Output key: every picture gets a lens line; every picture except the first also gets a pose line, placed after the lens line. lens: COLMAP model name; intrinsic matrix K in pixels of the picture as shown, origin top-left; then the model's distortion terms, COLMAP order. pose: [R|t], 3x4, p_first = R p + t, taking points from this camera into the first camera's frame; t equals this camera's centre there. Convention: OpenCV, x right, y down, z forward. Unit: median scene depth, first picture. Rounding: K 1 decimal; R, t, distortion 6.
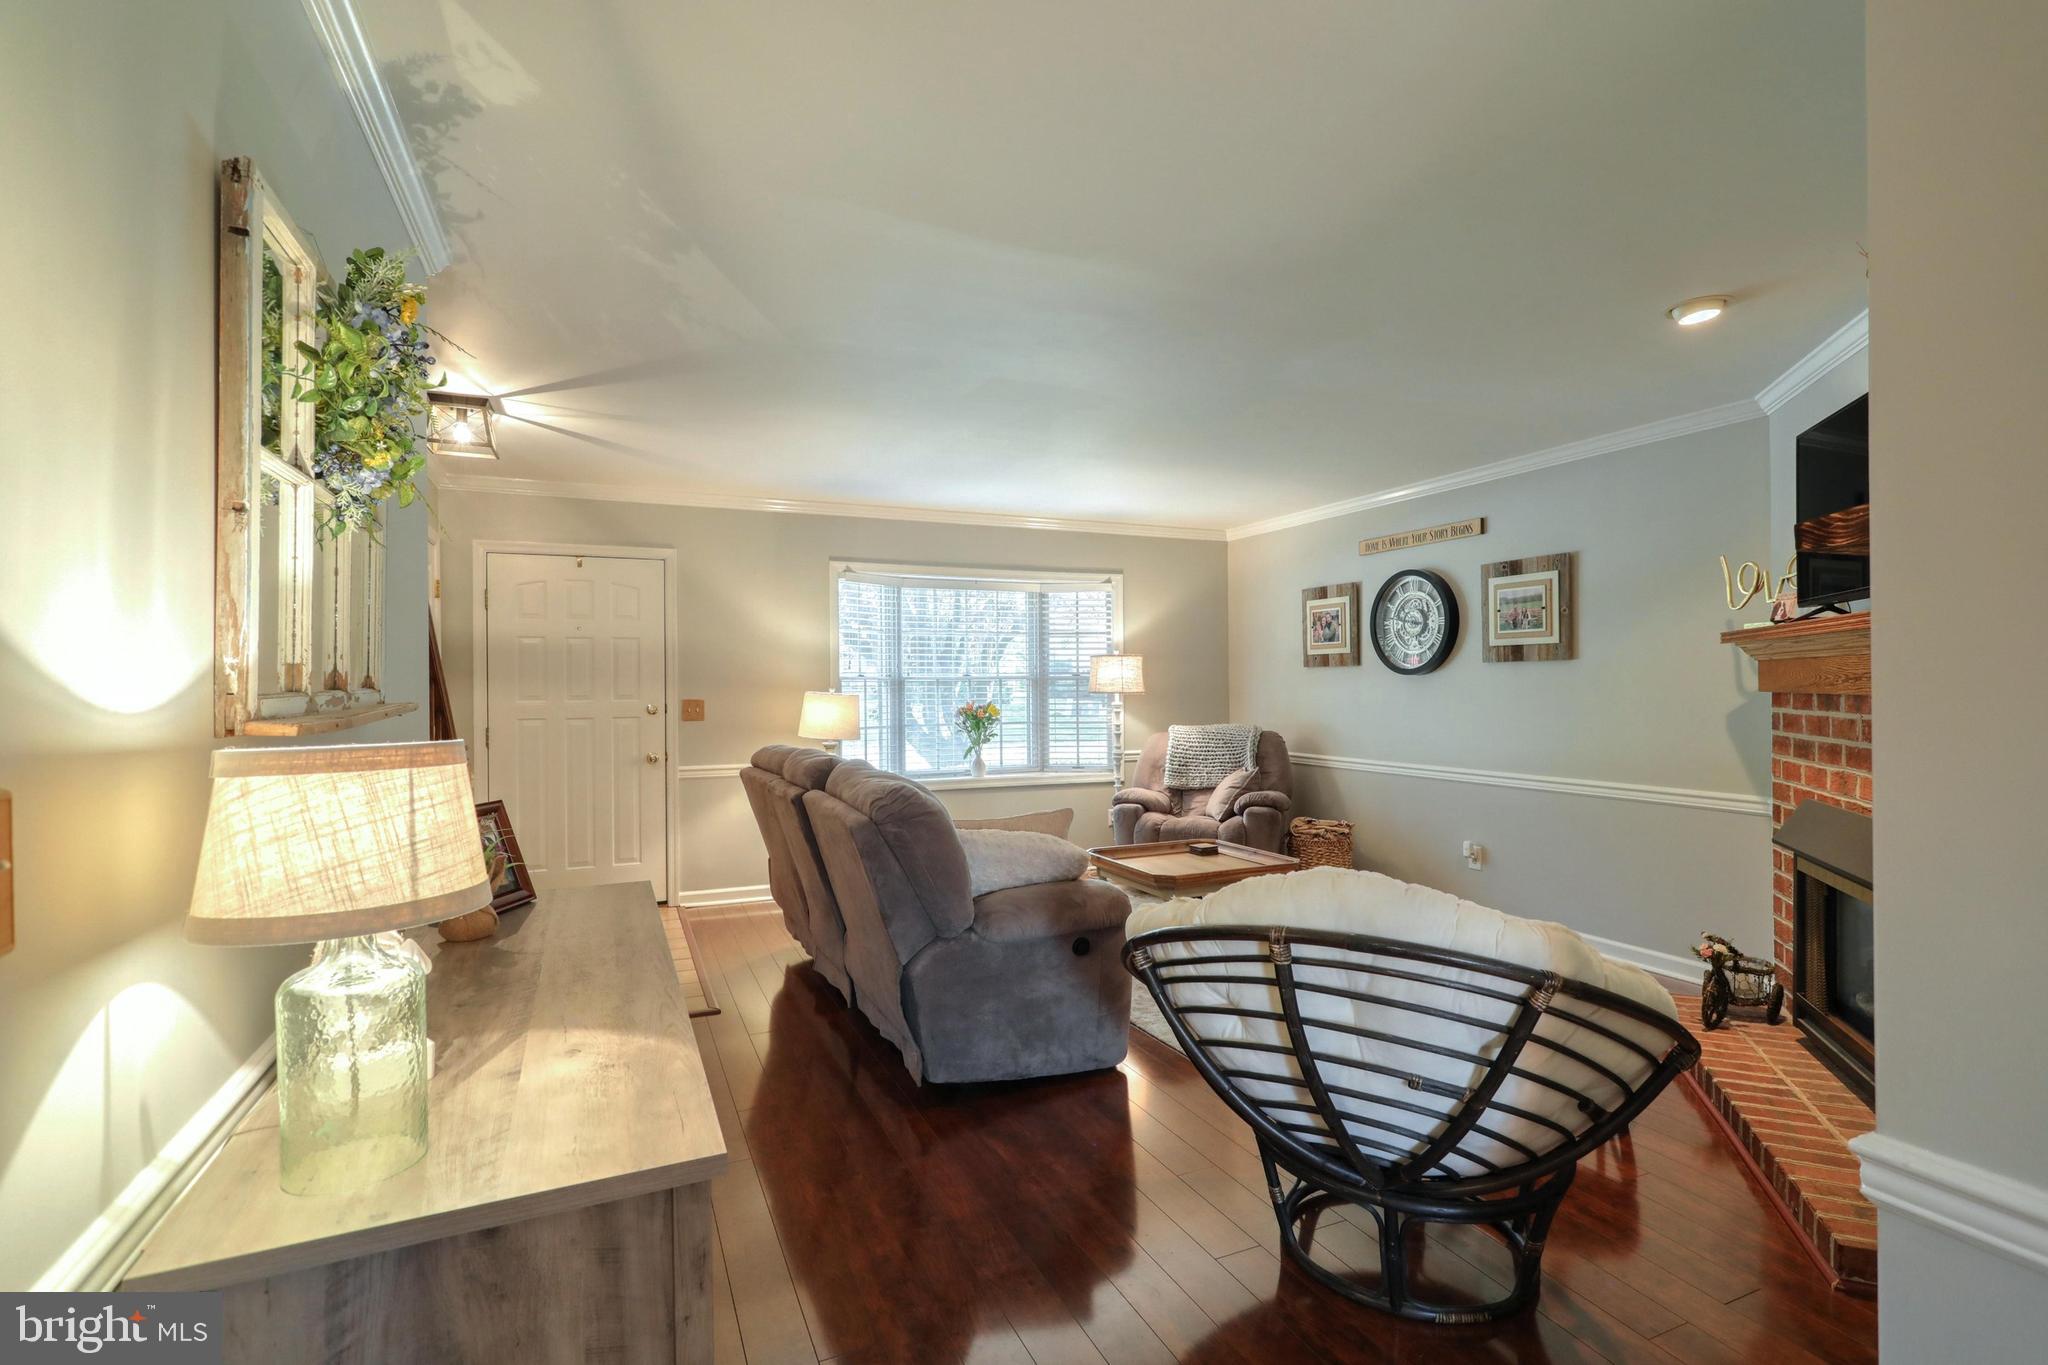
lens RADIAL K [[970.9, 0, 1049.8], [0, 970.9, 684.9], [0, 0, 1]] dist [-0.004279, 0.001334]
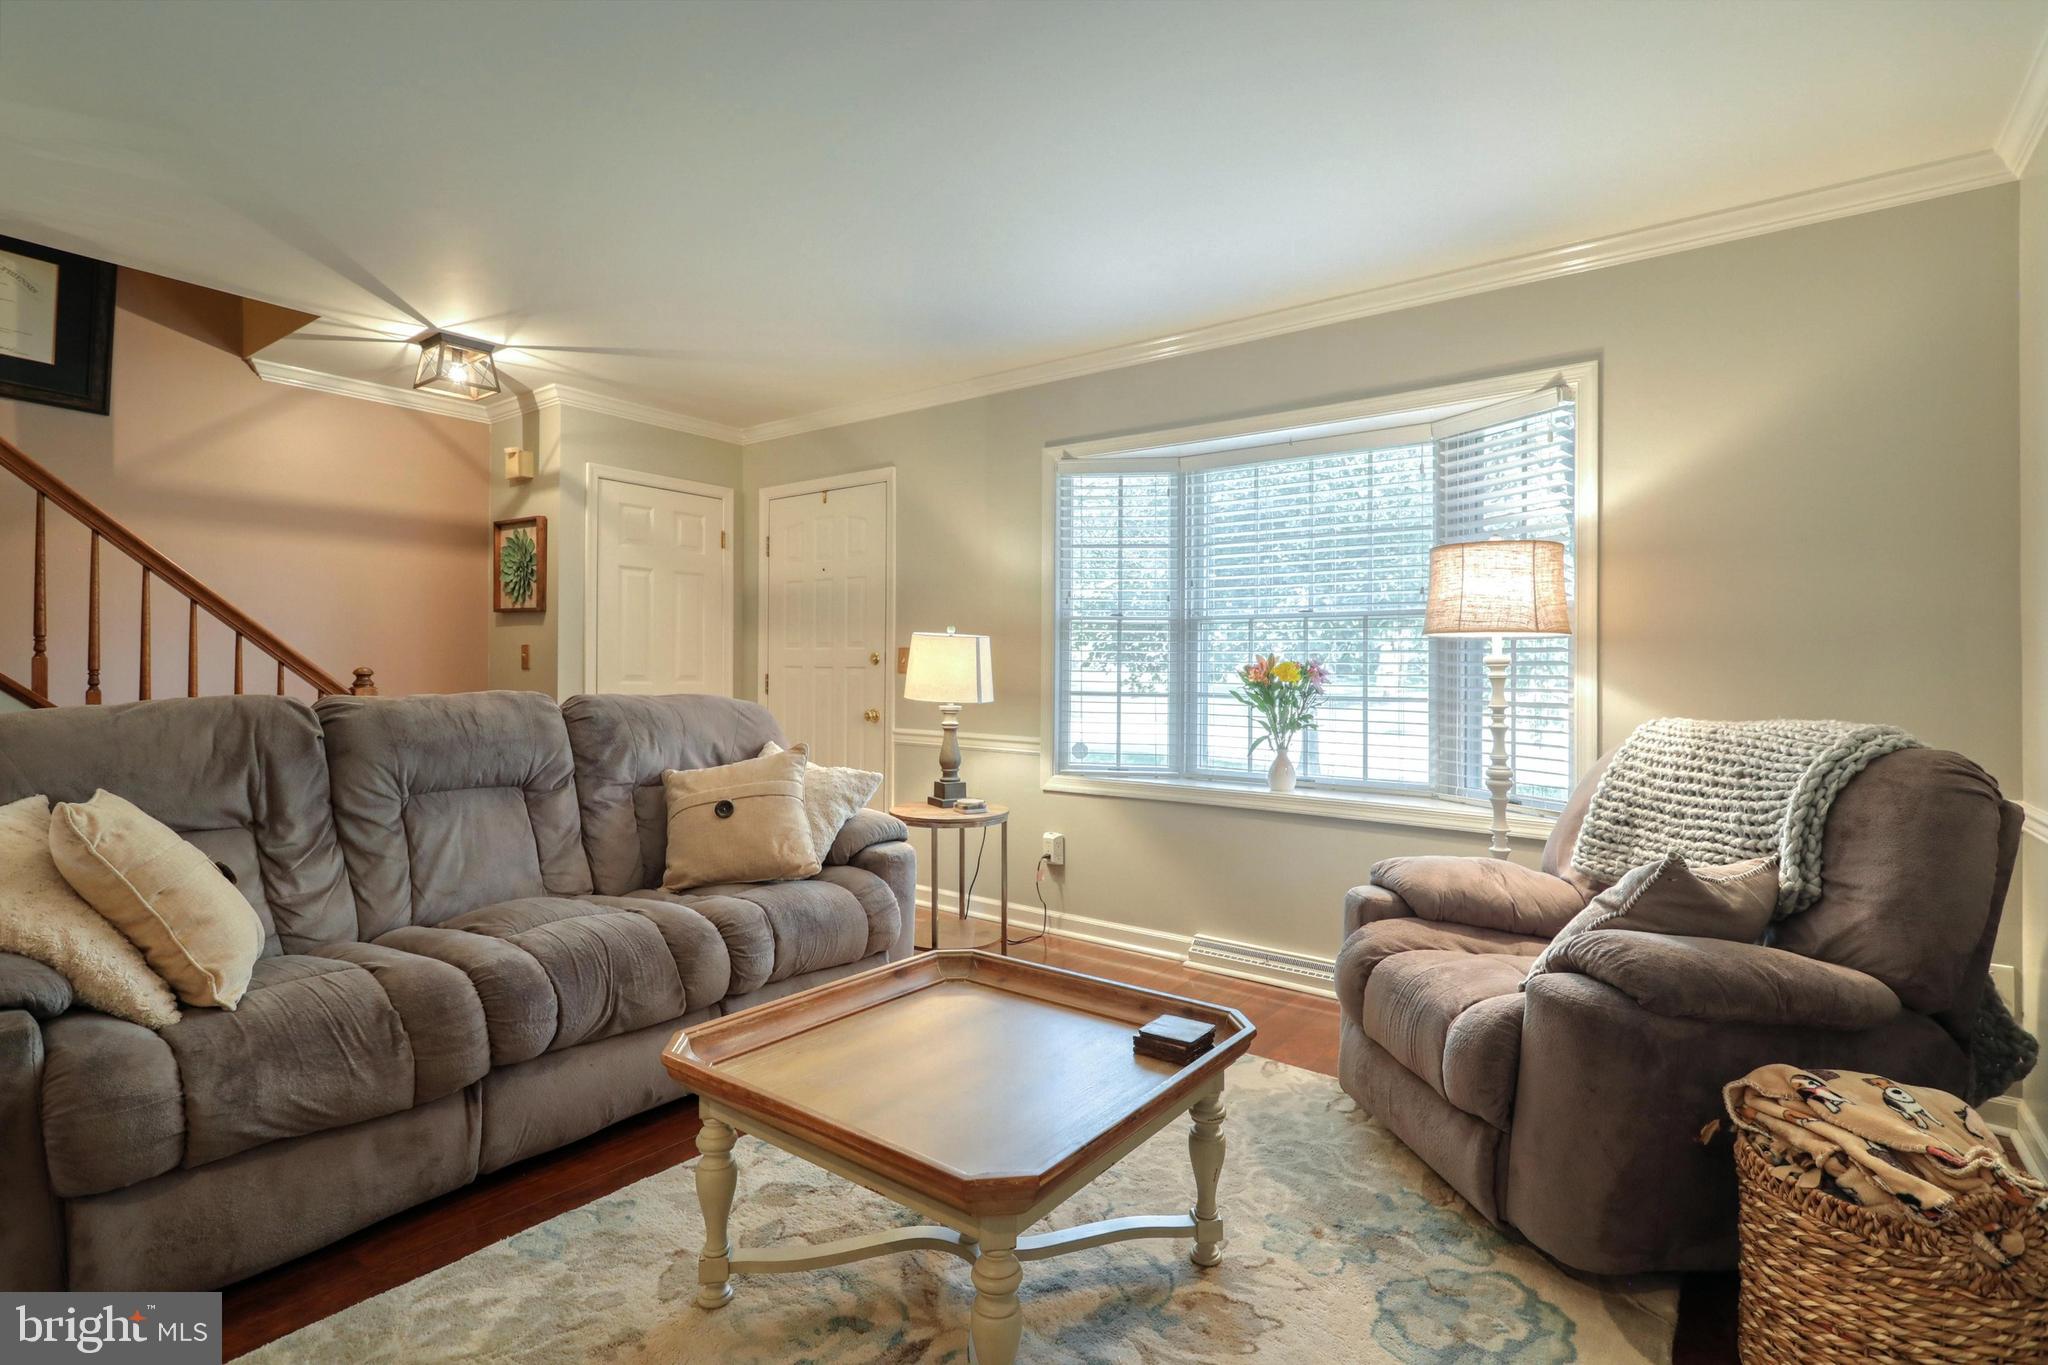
lens RADIAL K [[970.9, 0, 1055.0], [0, 970.9, 665.3], [0, 0, 1]] dist [-0.004279, 0.001334]
pose [[0.487469, 0.004187, -0.873130, 0.409240], [-0.015770, 0.999868, -0.004009, 0.031823], [0.872998, 0.015723, 0.487471, 0.718403]]
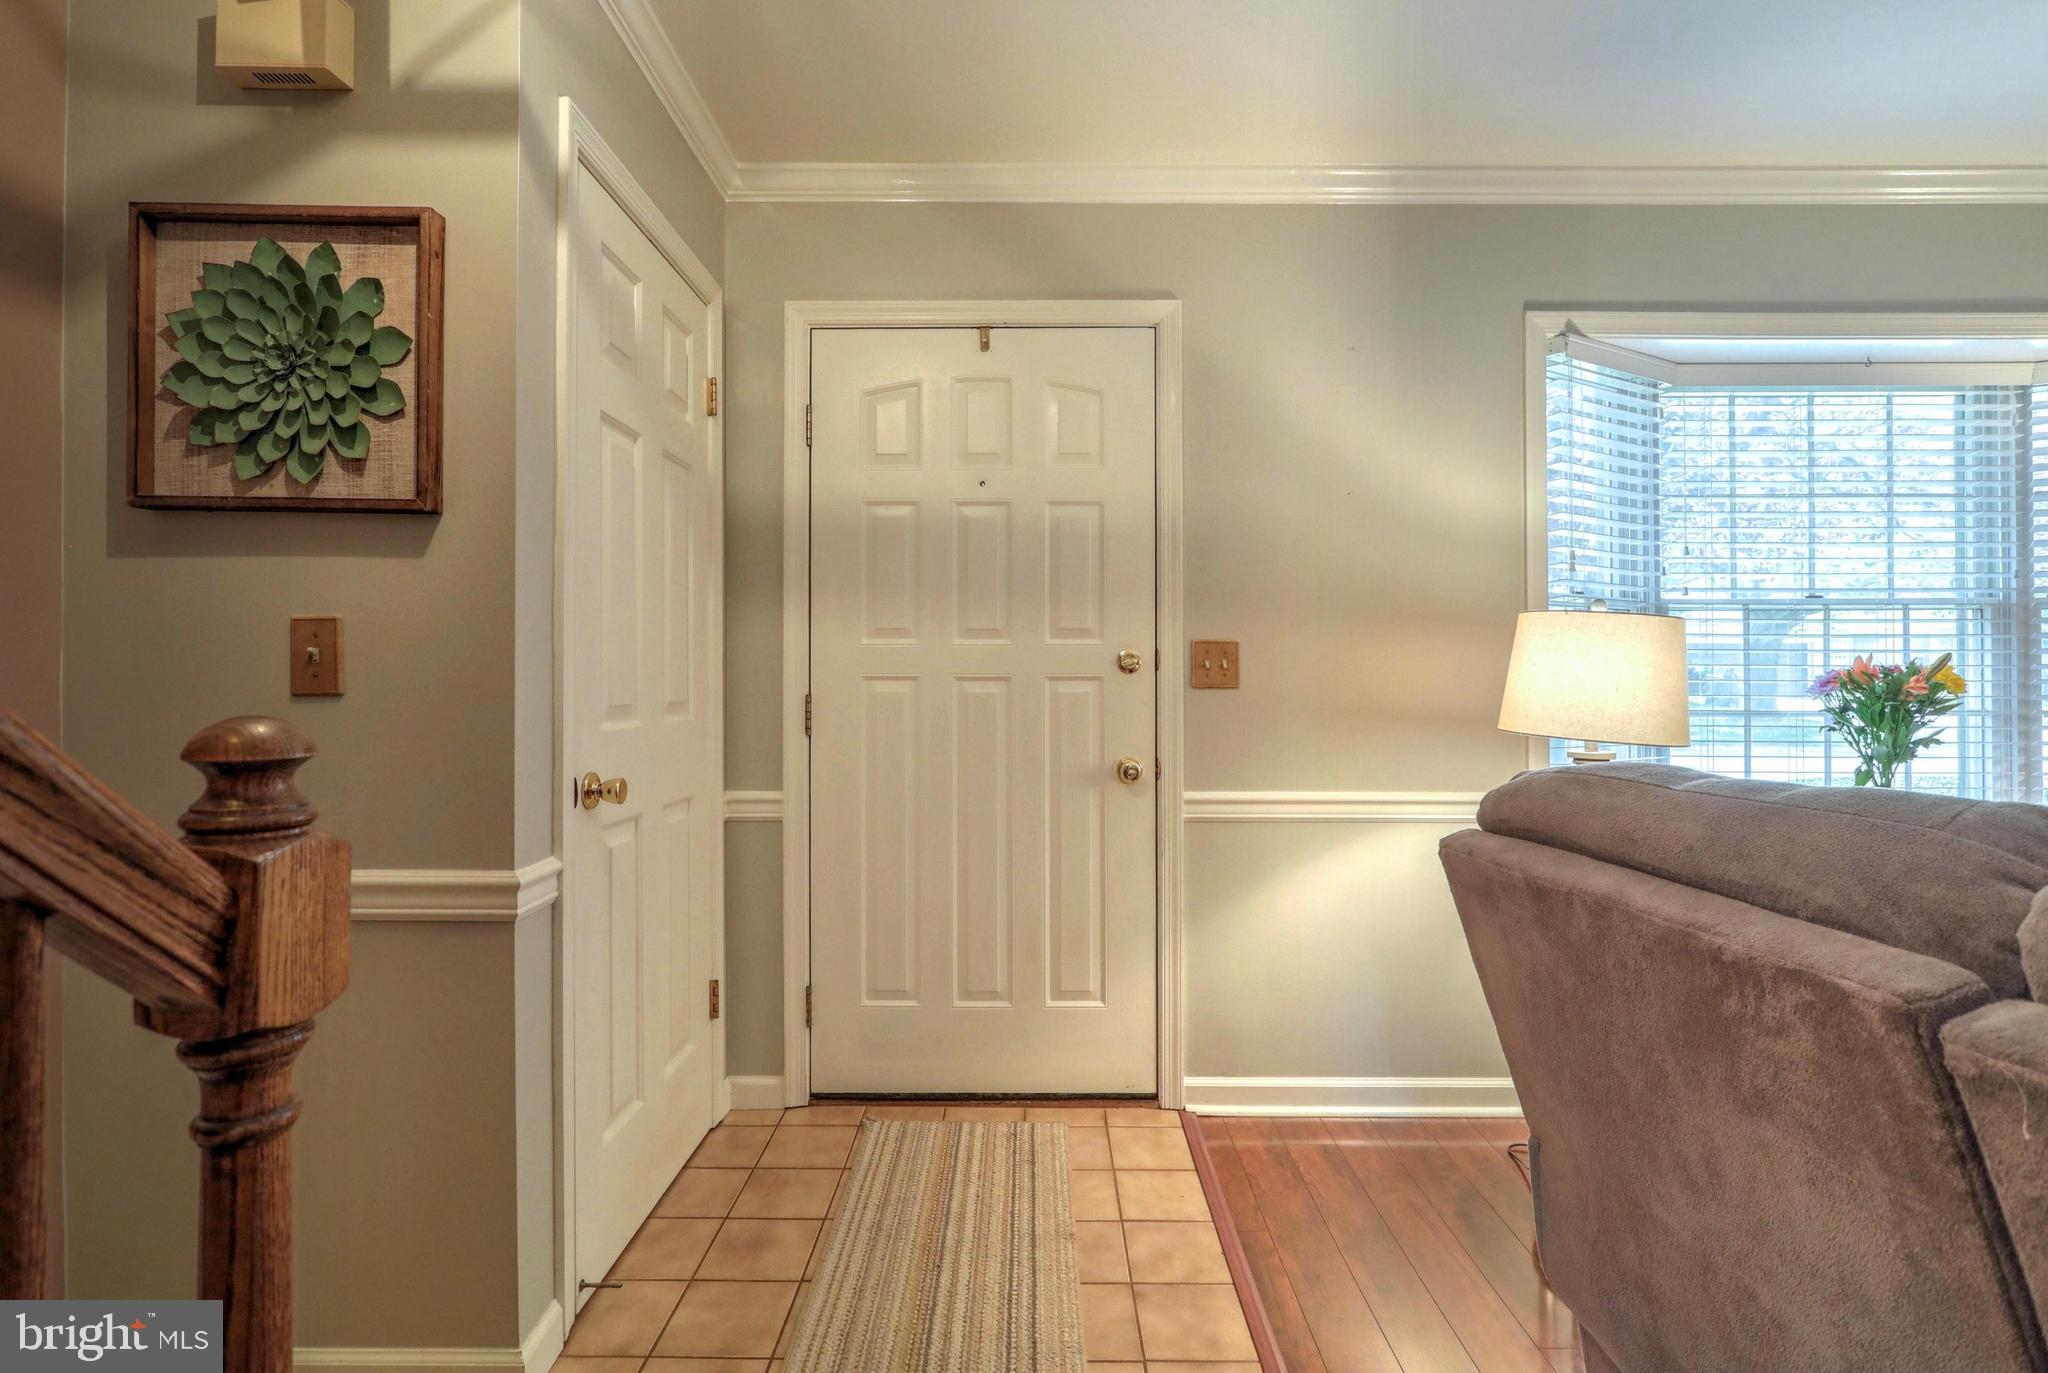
lens RADIAL K [[970.9, 0, 1019.1], [0, 970.9, 680.5], [0, 0, 1]] dist [-0.004279, 0.001334]
pose [[0.907777, 0.006949, -0.419396, -0.266034], [-0.006603, 0.999976, 0.002277, 0.033133], [0.419402, 0.000702, 0.907800, 0.568569]]
